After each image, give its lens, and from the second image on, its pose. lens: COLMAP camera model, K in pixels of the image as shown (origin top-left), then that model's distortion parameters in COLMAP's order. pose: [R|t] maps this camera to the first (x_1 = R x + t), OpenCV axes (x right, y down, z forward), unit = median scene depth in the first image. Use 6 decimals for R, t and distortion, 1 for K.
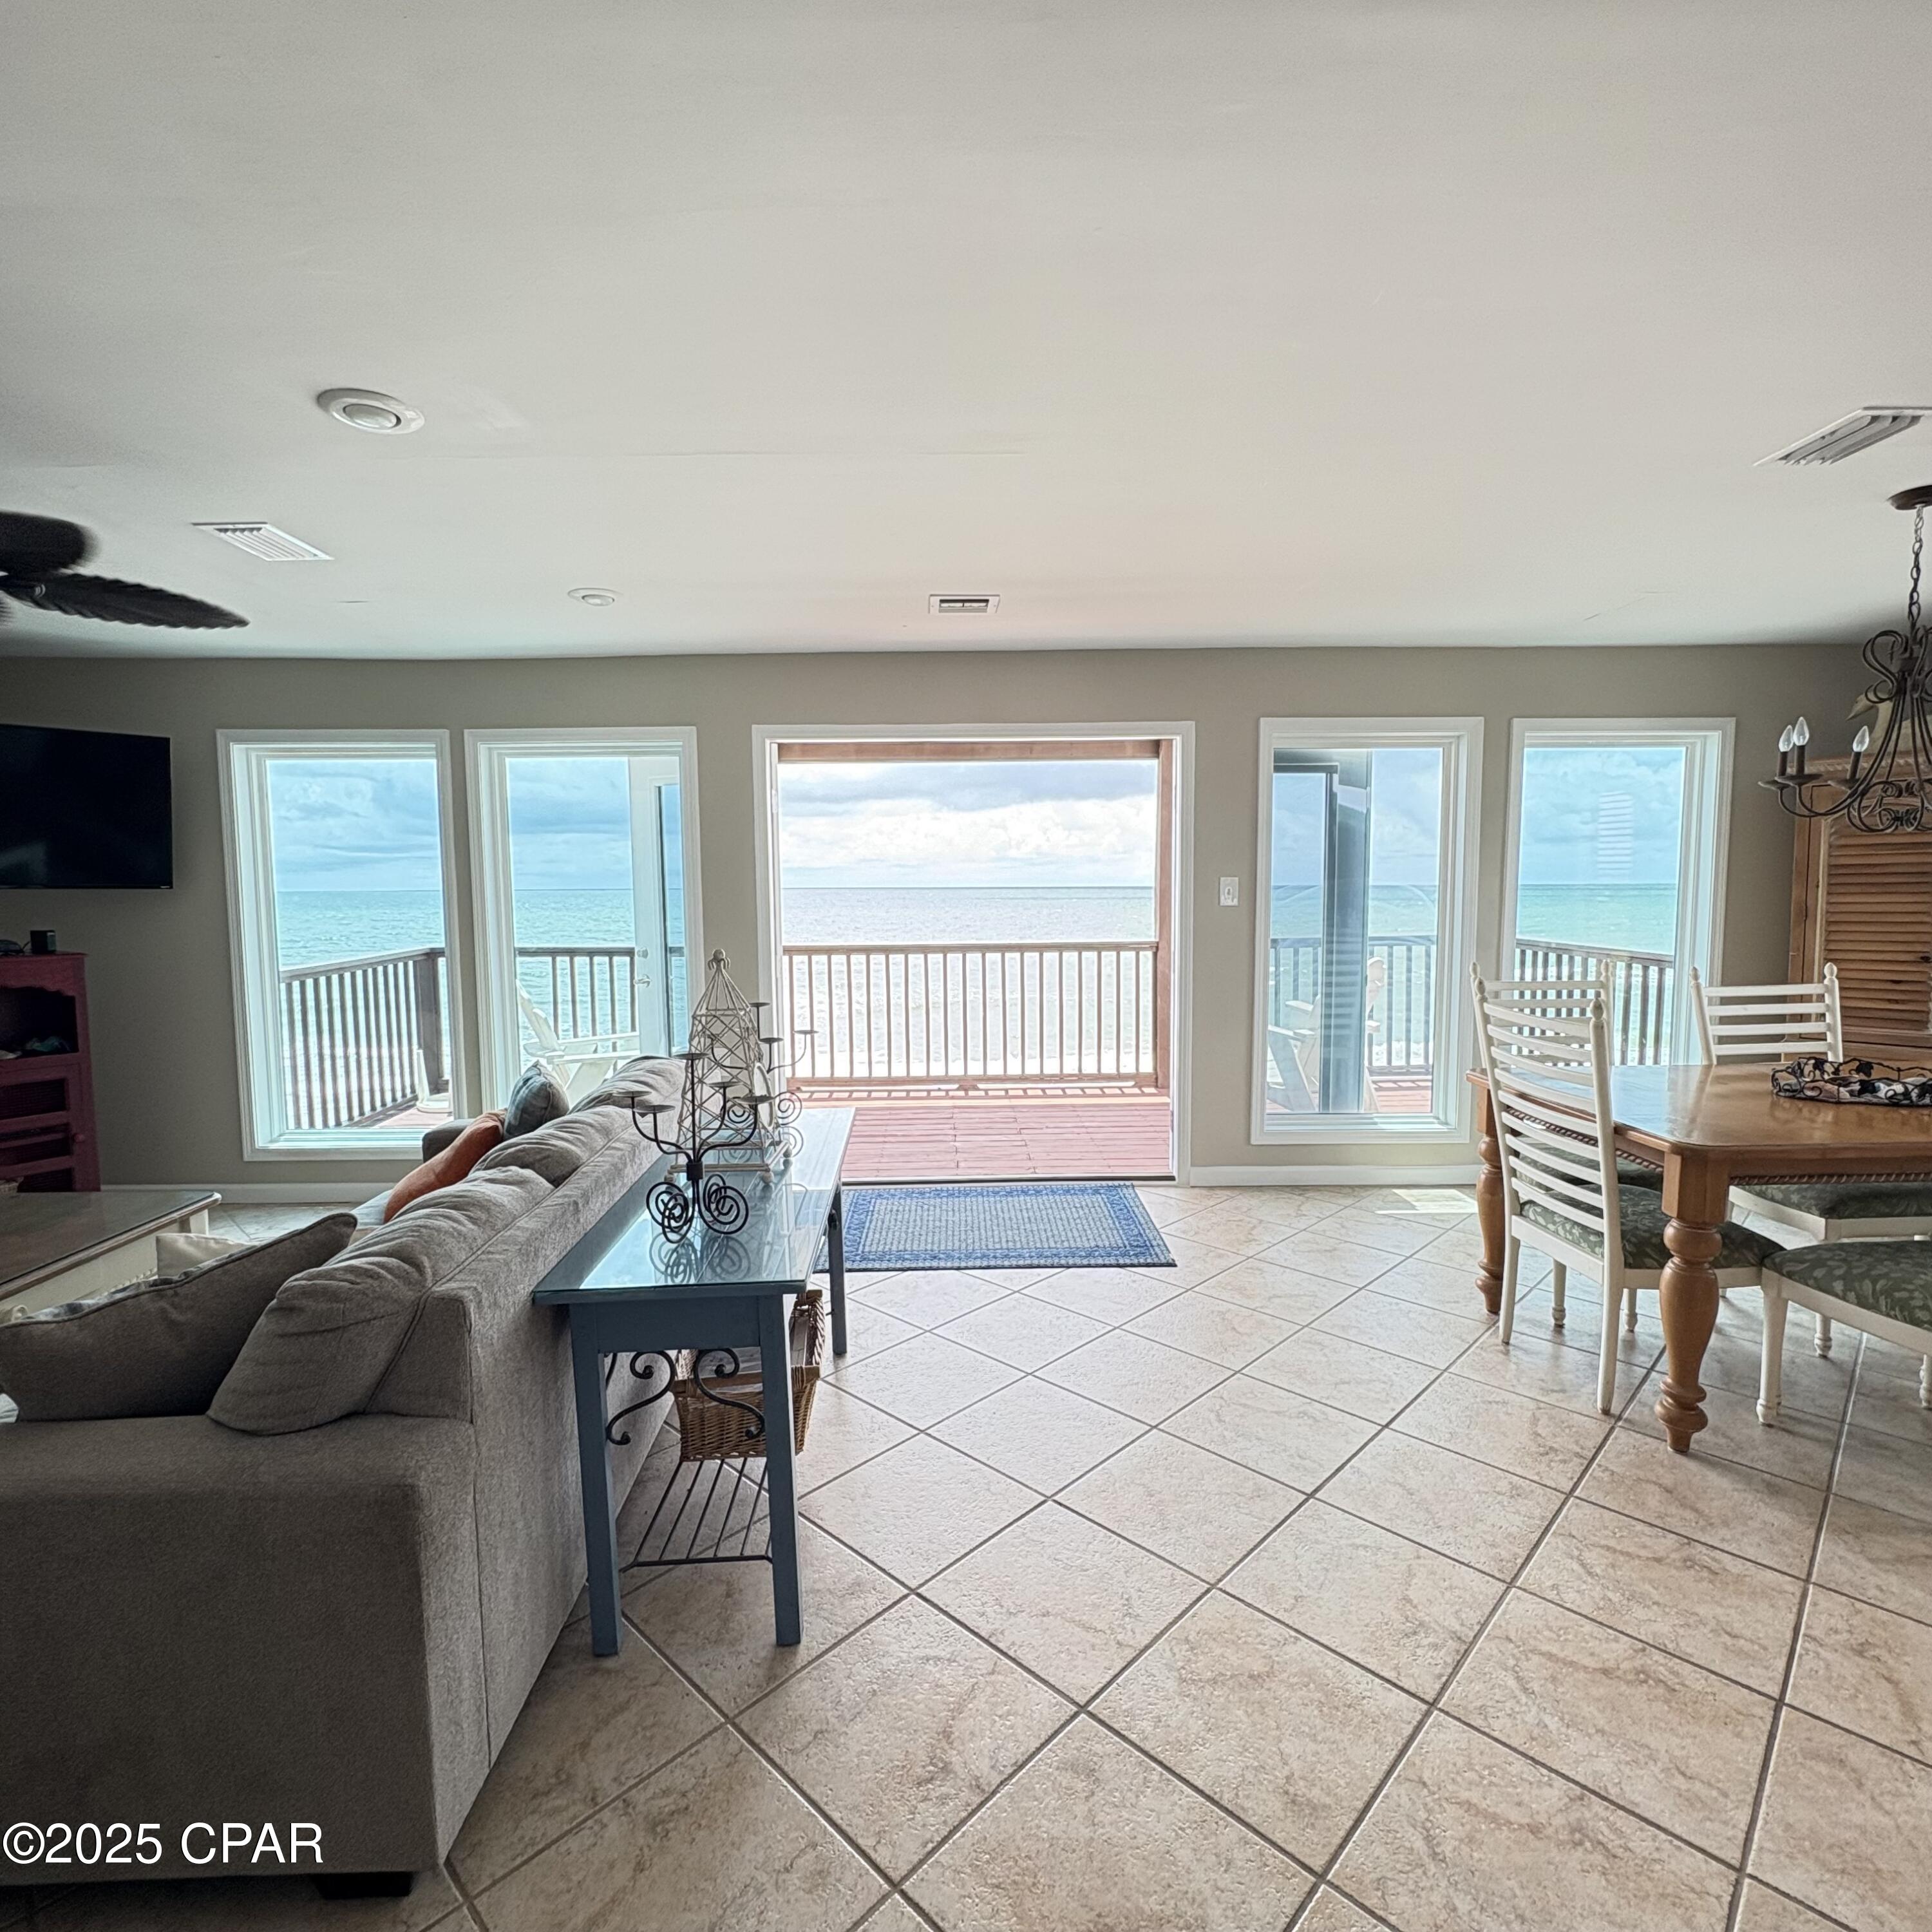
lens RADIAL K [[1027.4, 0, 967.4], [0, 1027.4, 965.3], [0, 0, 1]] dist [0.005373, -0.000646]
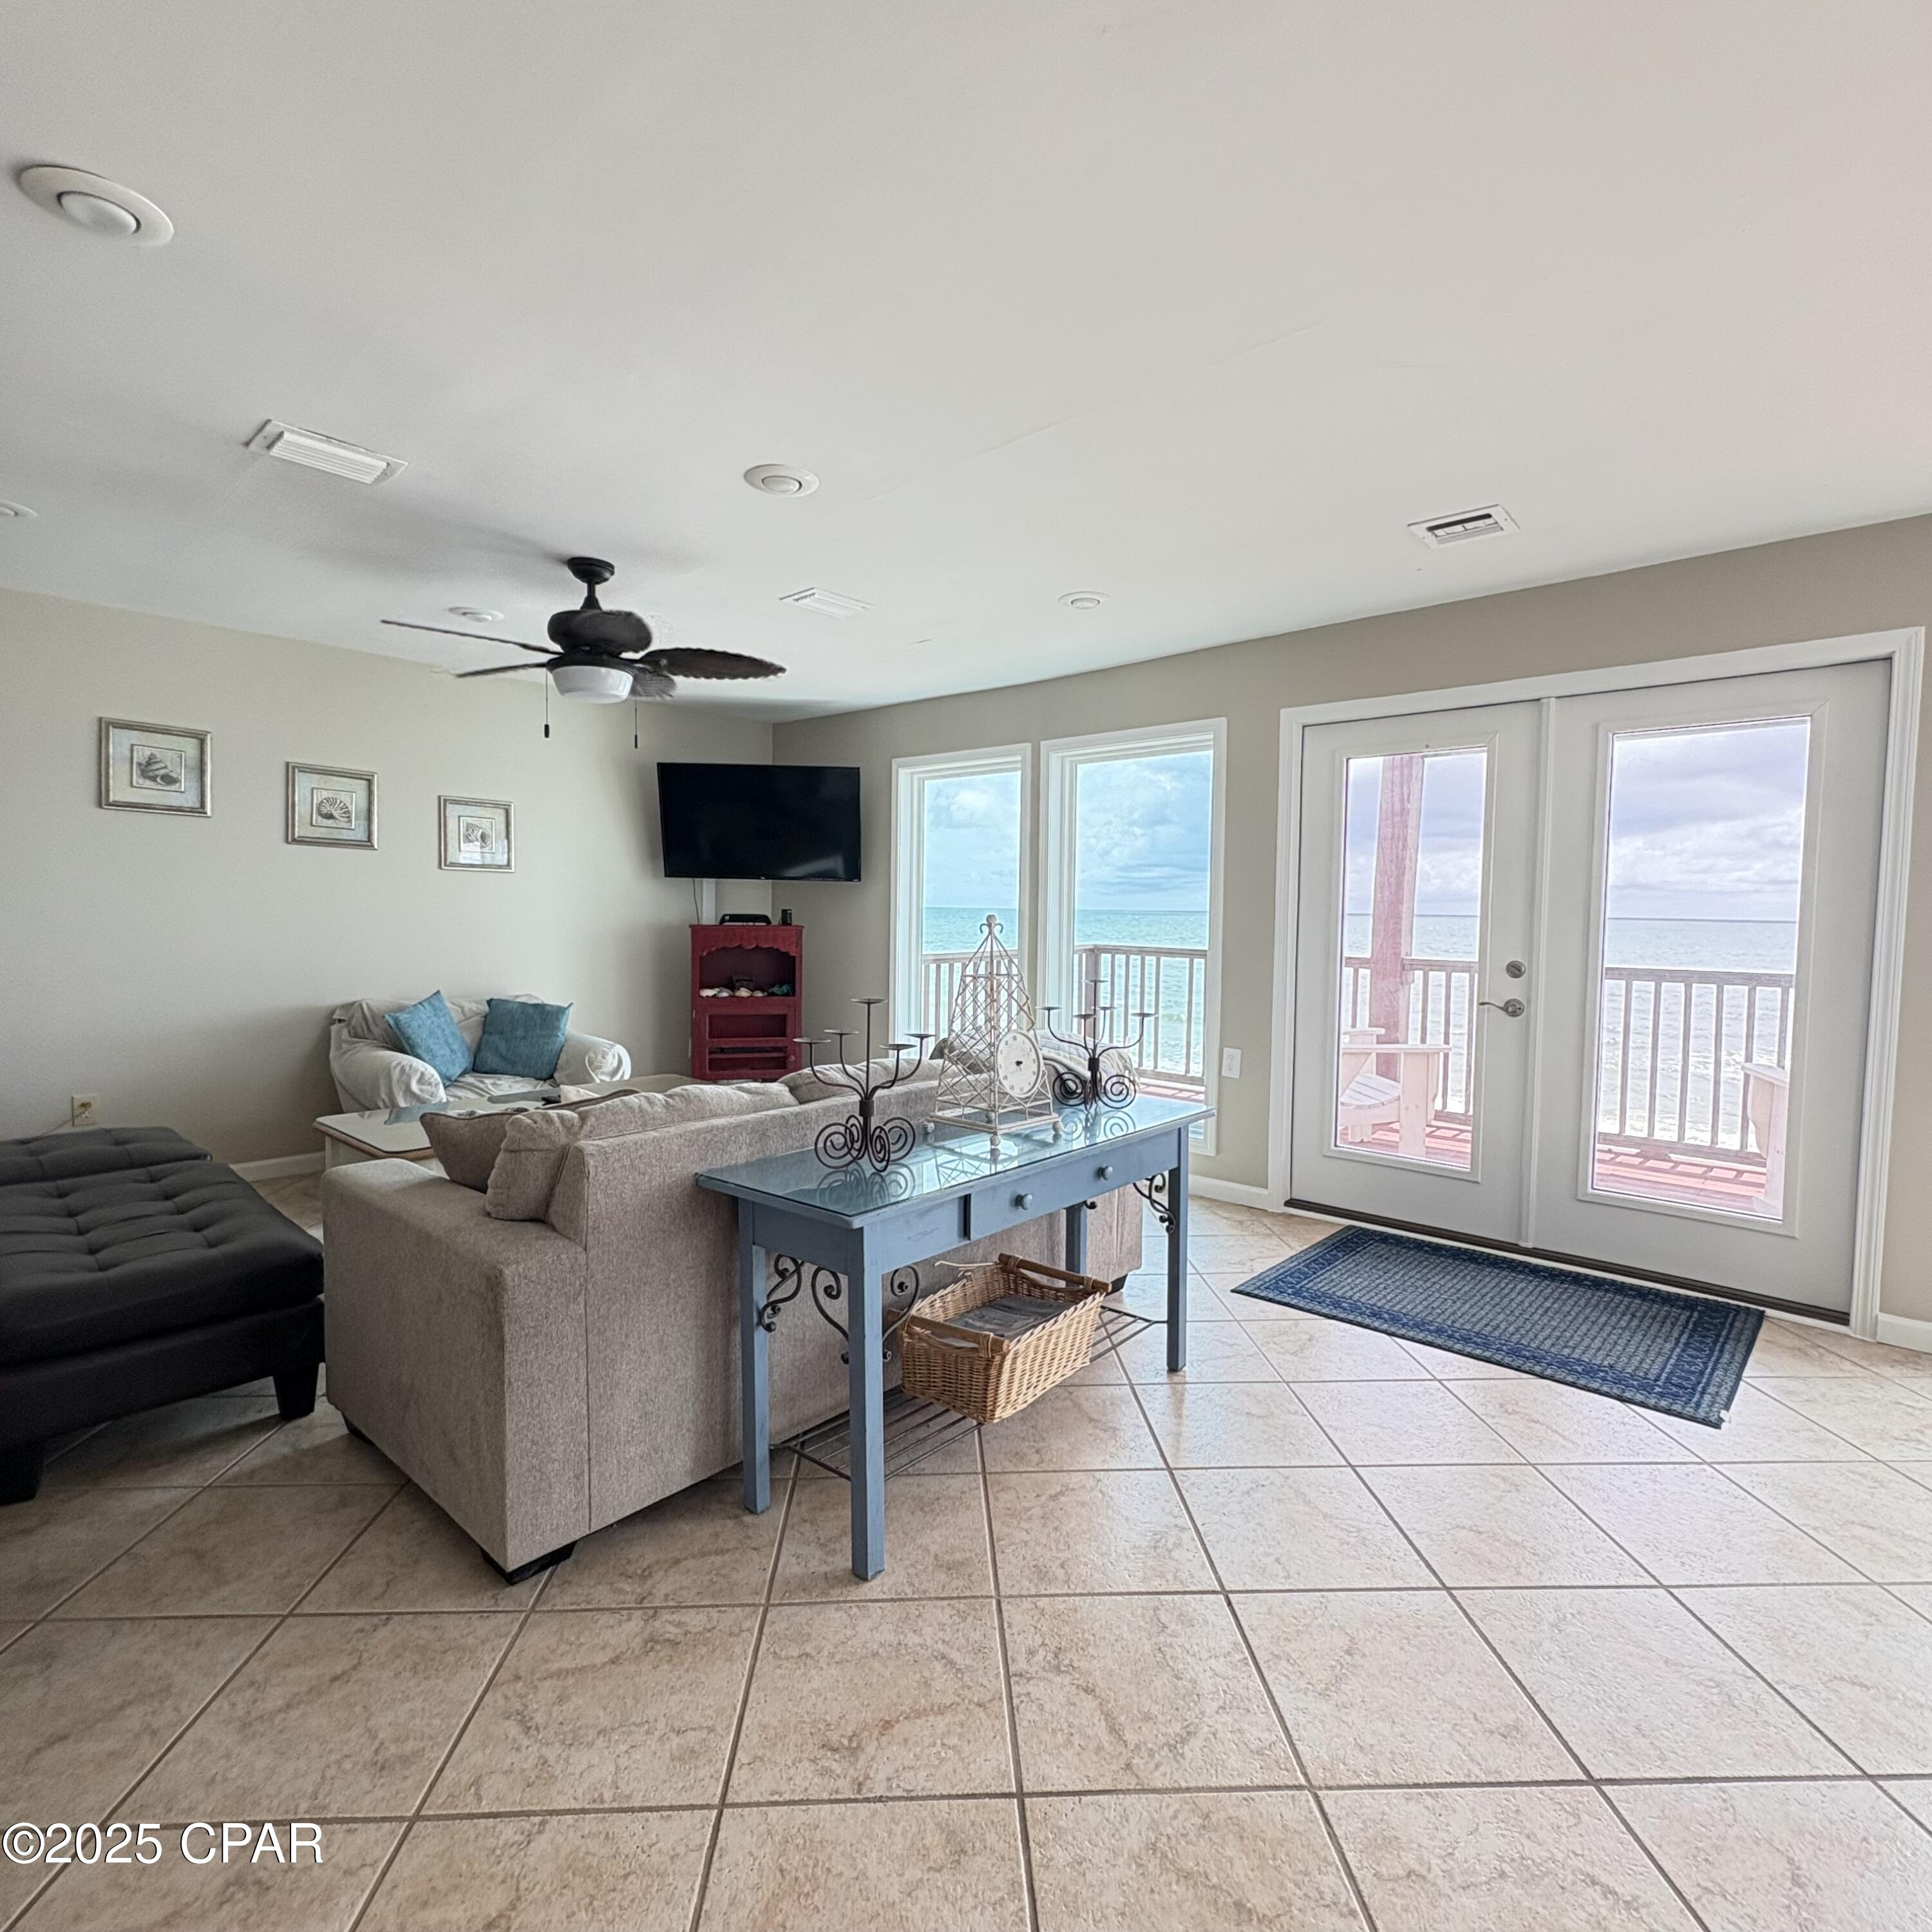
lens RADIAL K [[1027.4, 0, 959.6], [0, 1027.4, 963.0], [0, 0, 1]] dist [0.005373, -0.000646]
pose [[0.727745, 0.054670, -0.683665, 0.278402], [-0.071026, 0.997466, 0.004158, 0.018581], [0.682160, 0.045532, 0.729784, 0.143534]]
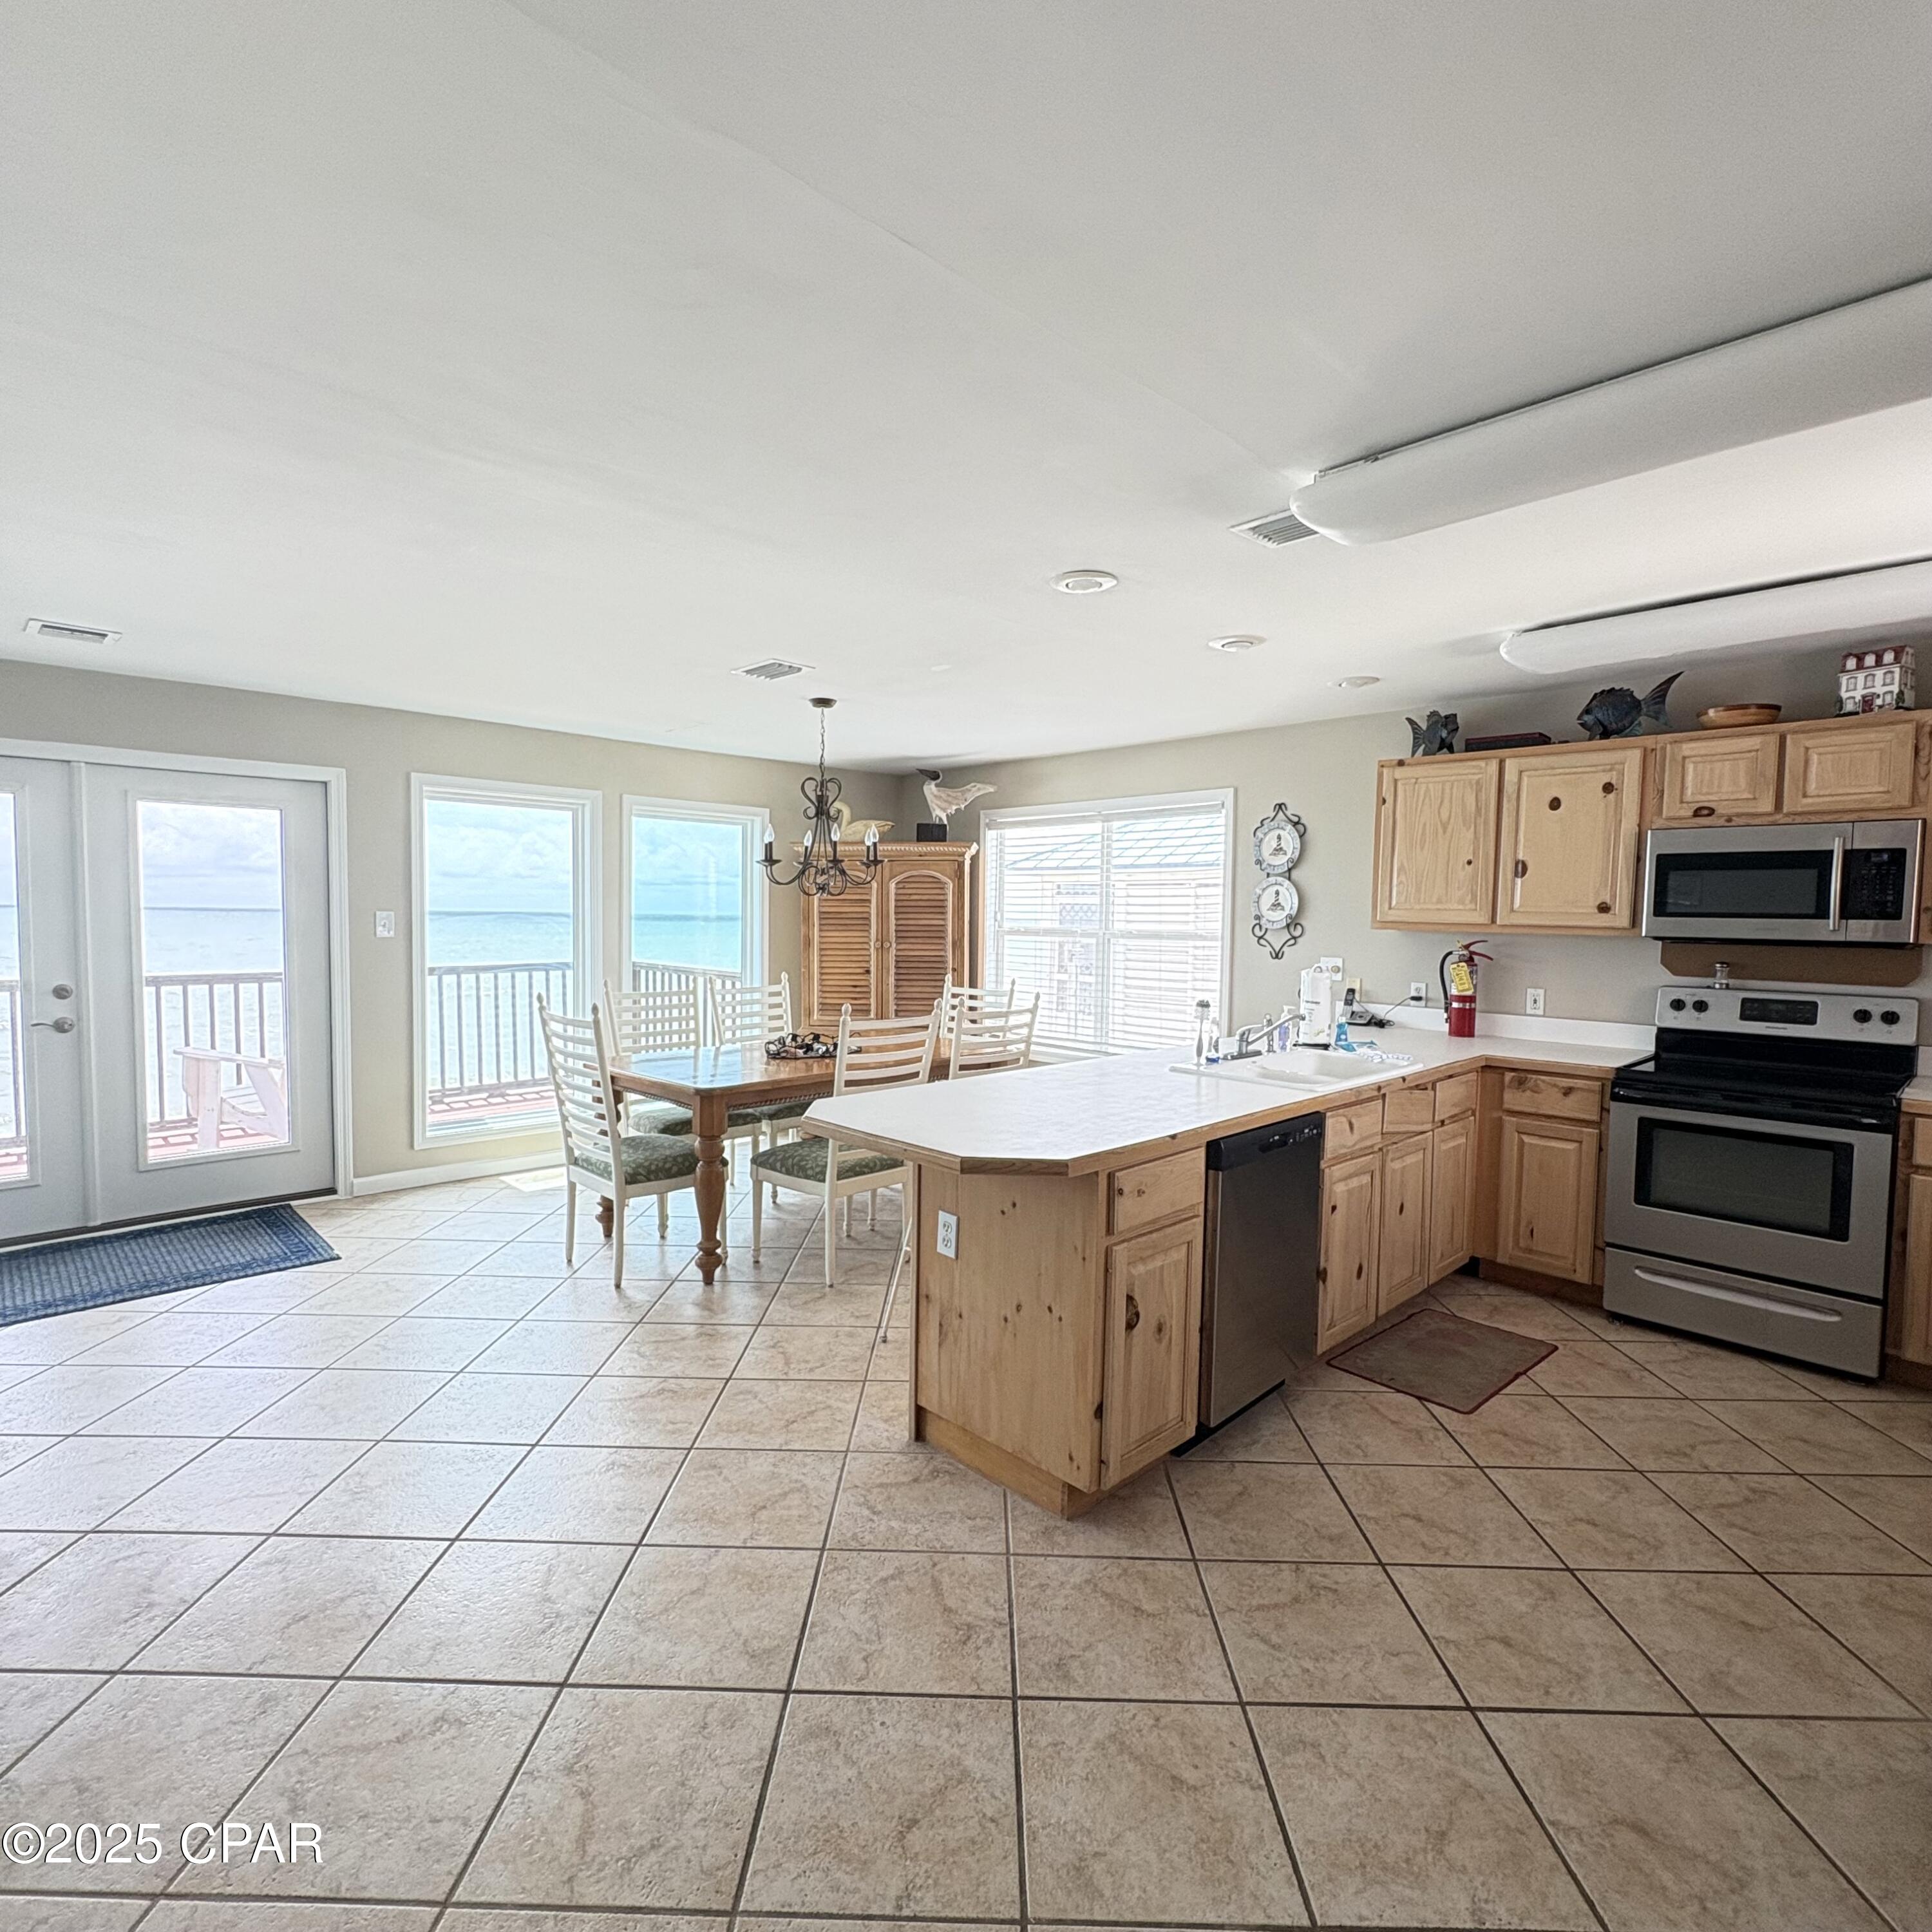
lens RADIAL K [[1027.4, 0, 963.8], [0, 1027.4, 965.7], [0, 0, 1]] dist [0.005373, -0.000646]
pose [[0.728580, -0.016590, 0.684759, -0.063216], [0.034314, 0.999335, -0.012299, 0.010125], [-0.684100, 0.032458, 0.728666, -0.284304]]
